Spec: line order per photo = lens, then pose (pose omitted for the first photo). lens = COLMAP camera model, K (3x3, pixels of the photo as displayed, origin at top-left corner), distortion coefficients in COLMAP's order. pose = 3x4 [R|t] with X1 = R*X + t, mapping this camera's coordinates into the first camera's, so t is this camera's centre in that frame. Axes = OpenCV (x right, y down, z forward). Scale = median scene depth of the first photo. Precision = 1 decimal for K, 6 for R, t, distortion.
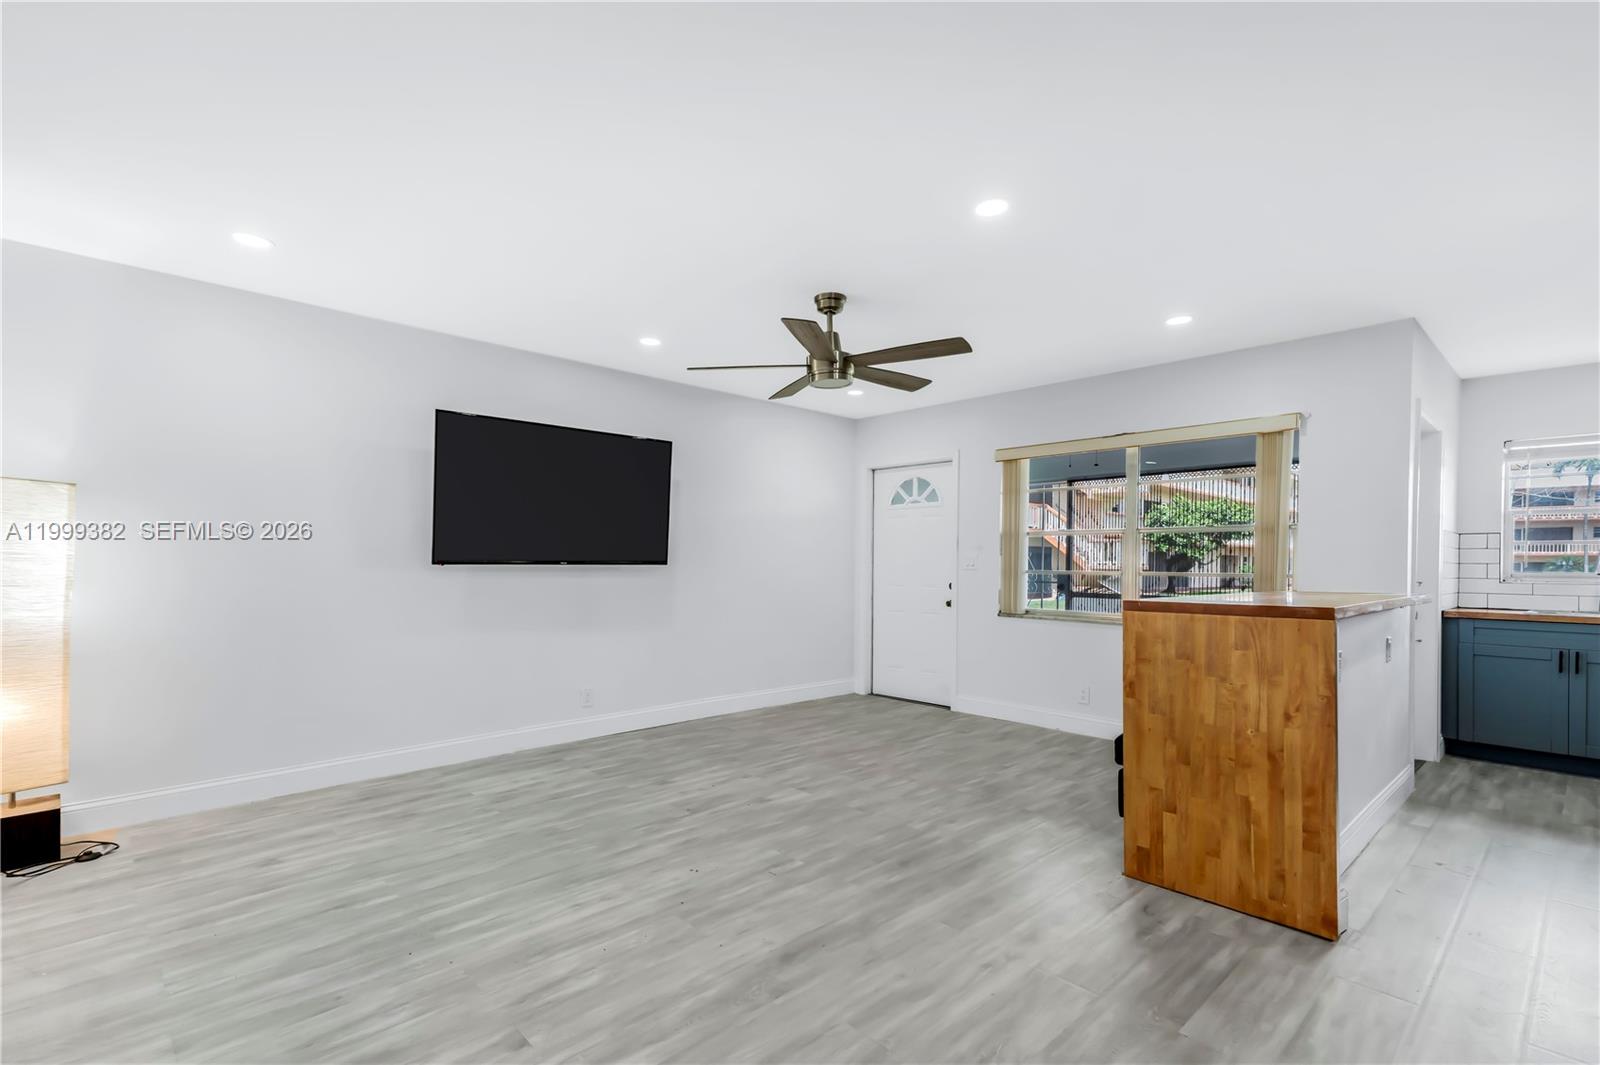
lens RADIAL K [[747.6, 0, 805.8], [0, 747.6, 563.9], [0, 0, 1]] dist [0.079402, -0.019795]
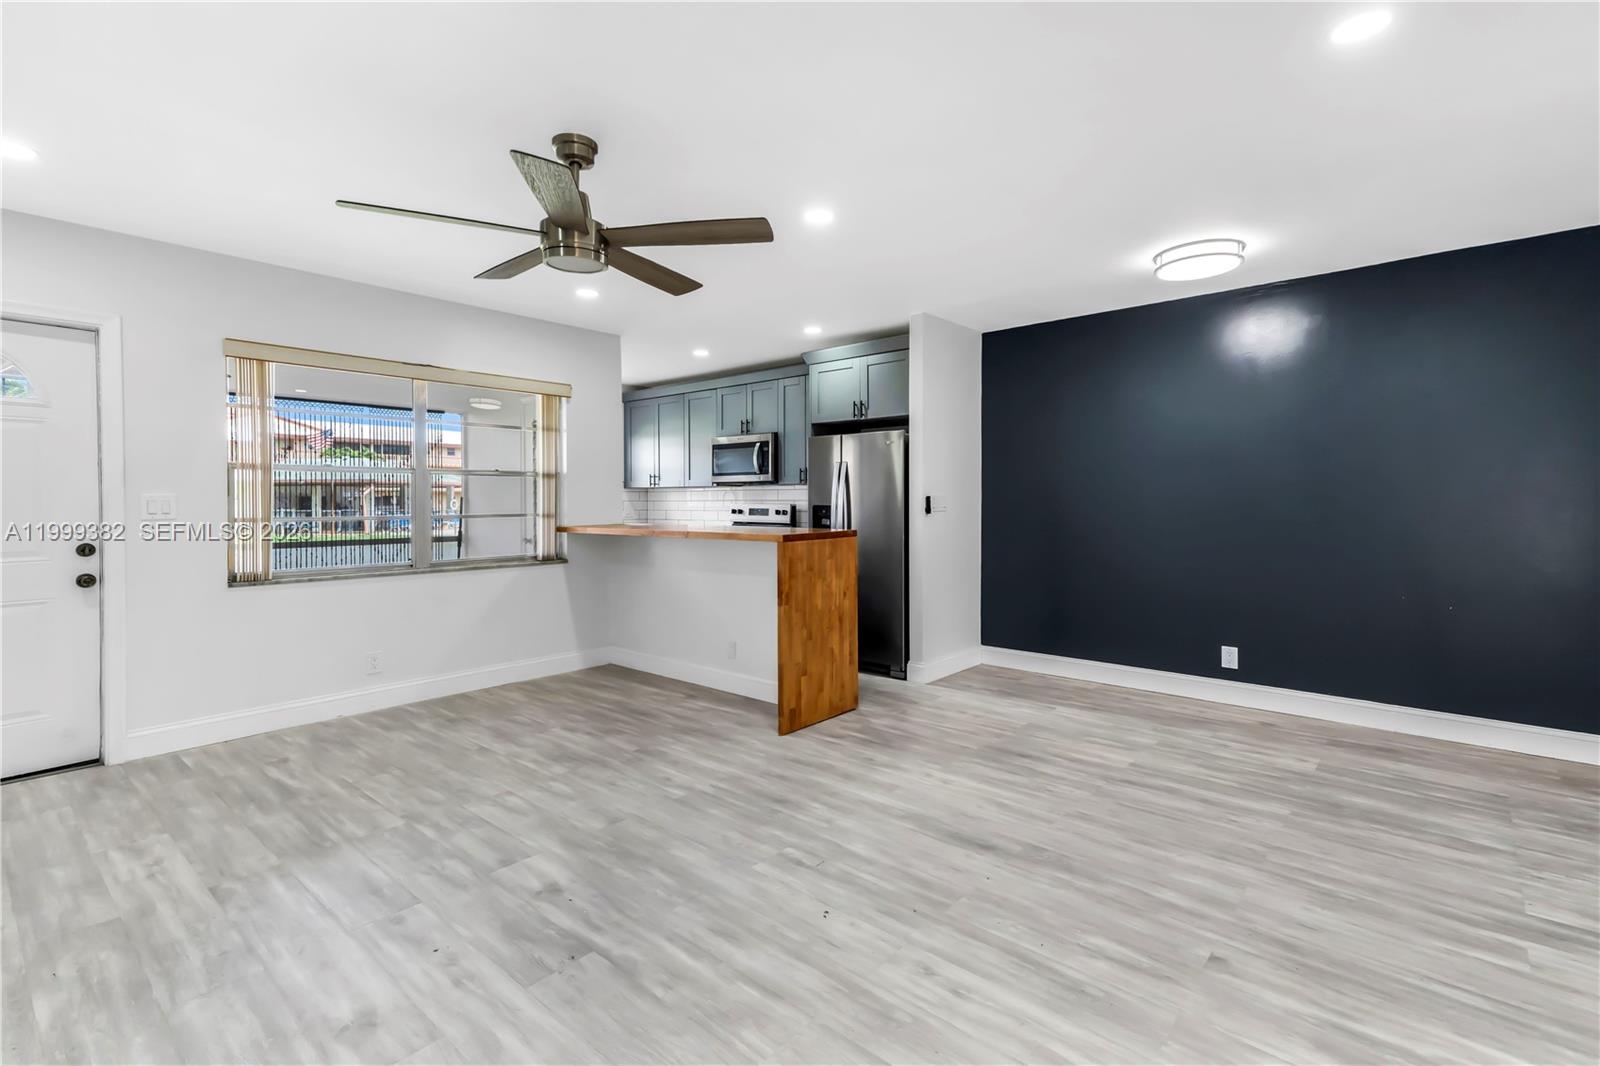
lens RADIAL K [[718.8, 0, 800.2], [0, 718.8, 505.7], [0, 0, 1]] dist [0.041585, -0.000281]
pose [[-0.079074, -0.016550, 0.996731, -0.799128], [0.001274, 0.999860, 0.016703, -0.024349], [-0.996868, 0.002590, -0.079042, 0.982198]]
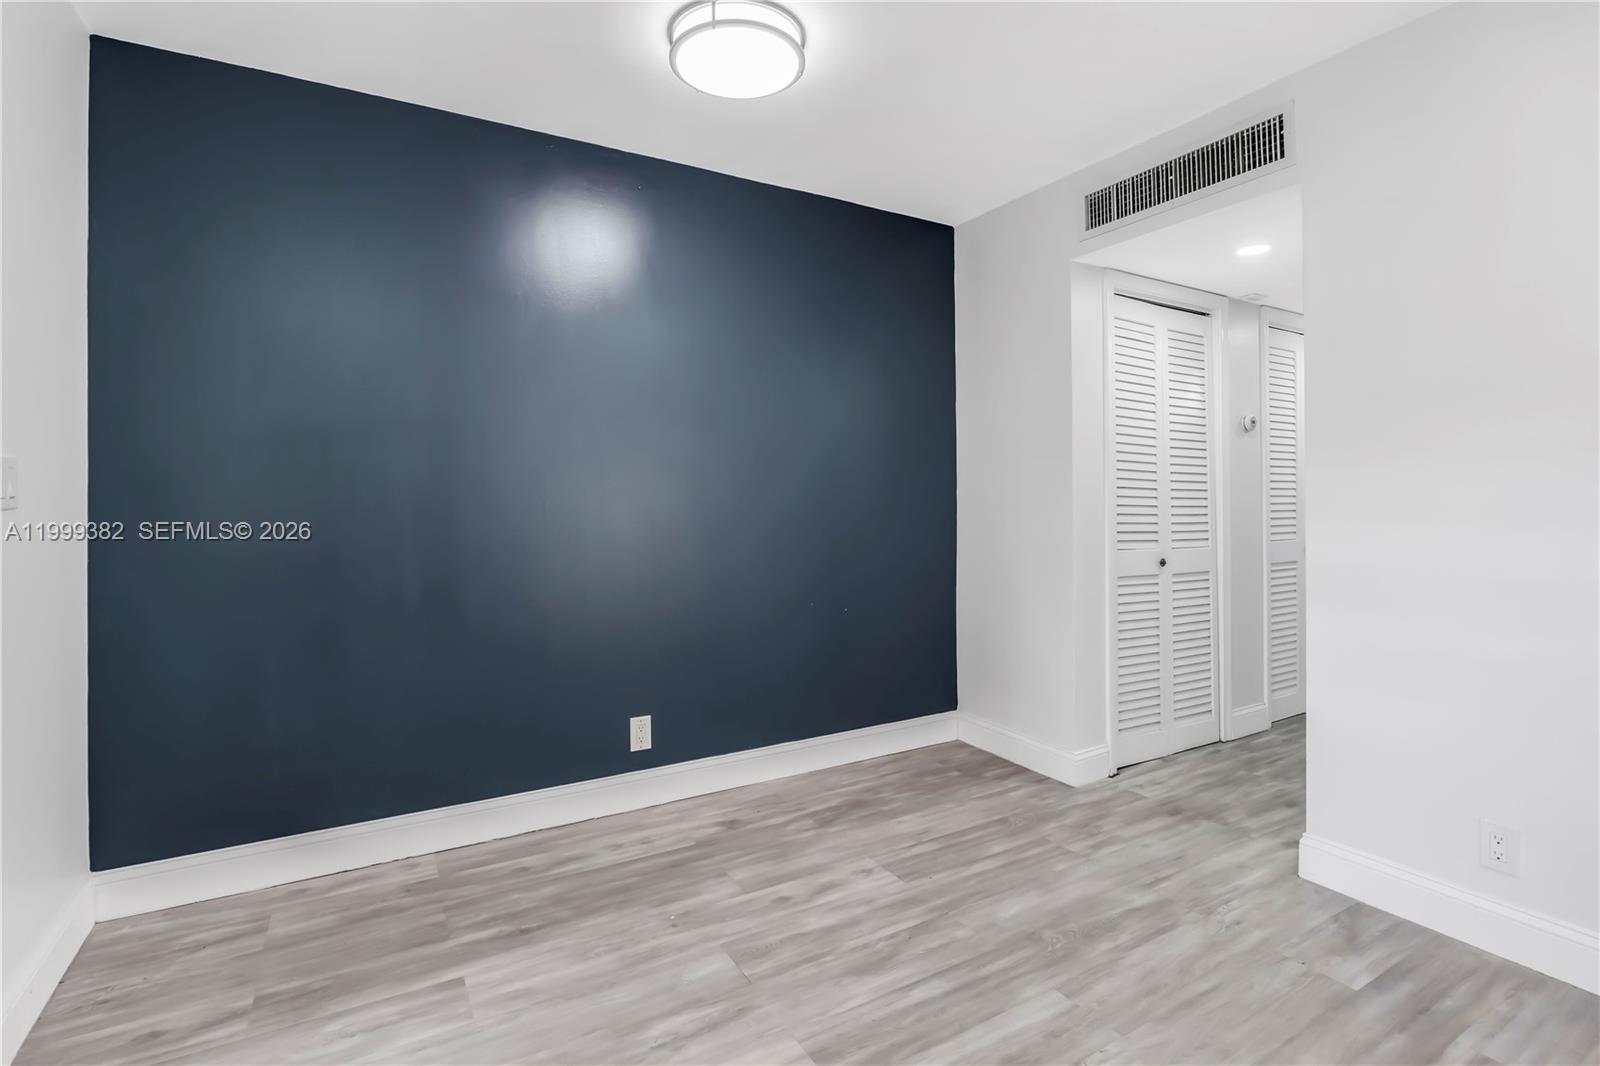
lens RADIAL K [[769.0, 0, 802.4], [0, 769.0, 491.0], [0, 0, 1]] dist [-0.000887, -0.000245]
pose [[-0.969978, -0.005948, 0.243119, 0.105889], [-0.006630, 0.999976, -0.001989, -0.004953], [-0.243101, -0.003541, -0.969994, 0.915926]]
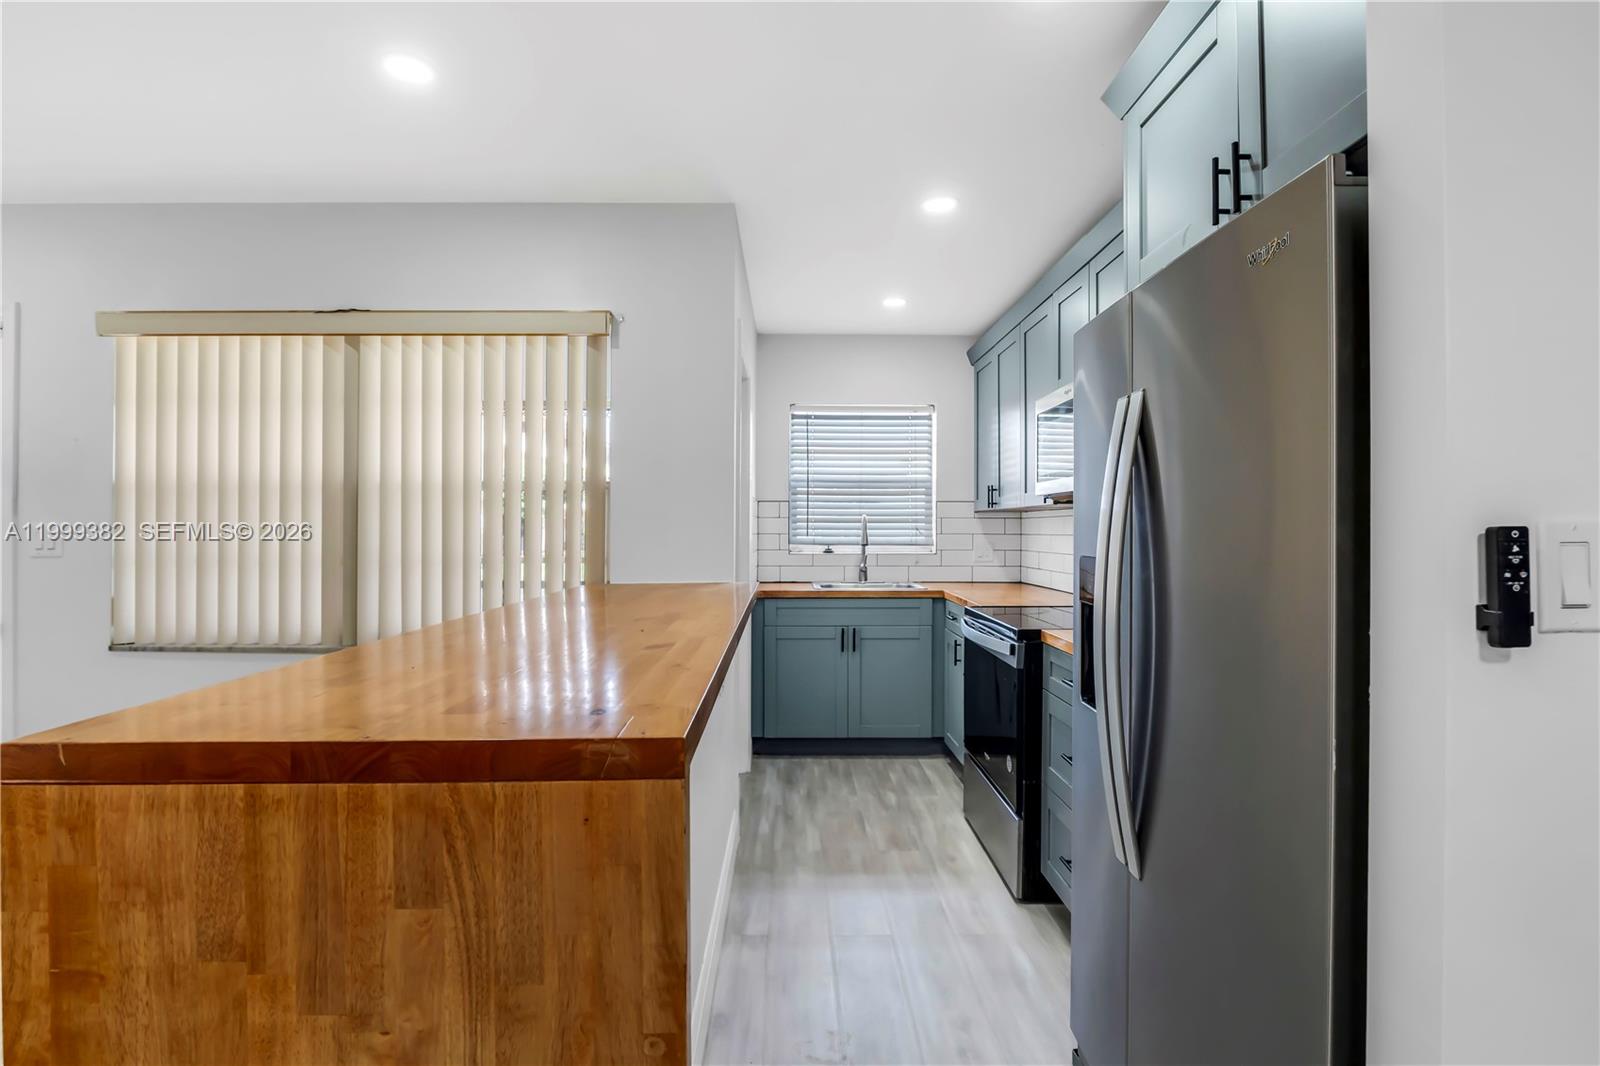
lens RADIAL K [[753.4, 0, 800.0], [0, 753.4, 533.0], [0, 0, 1]] dist [-0.015299, -0.000171]
pose [[0.692794, -0.012893, 0.721020, 0.391480], [0.007324, 0.999914, 0.010844, -0.020218], [-0.721099, -0.002232, 0.692829, 0.592141]]
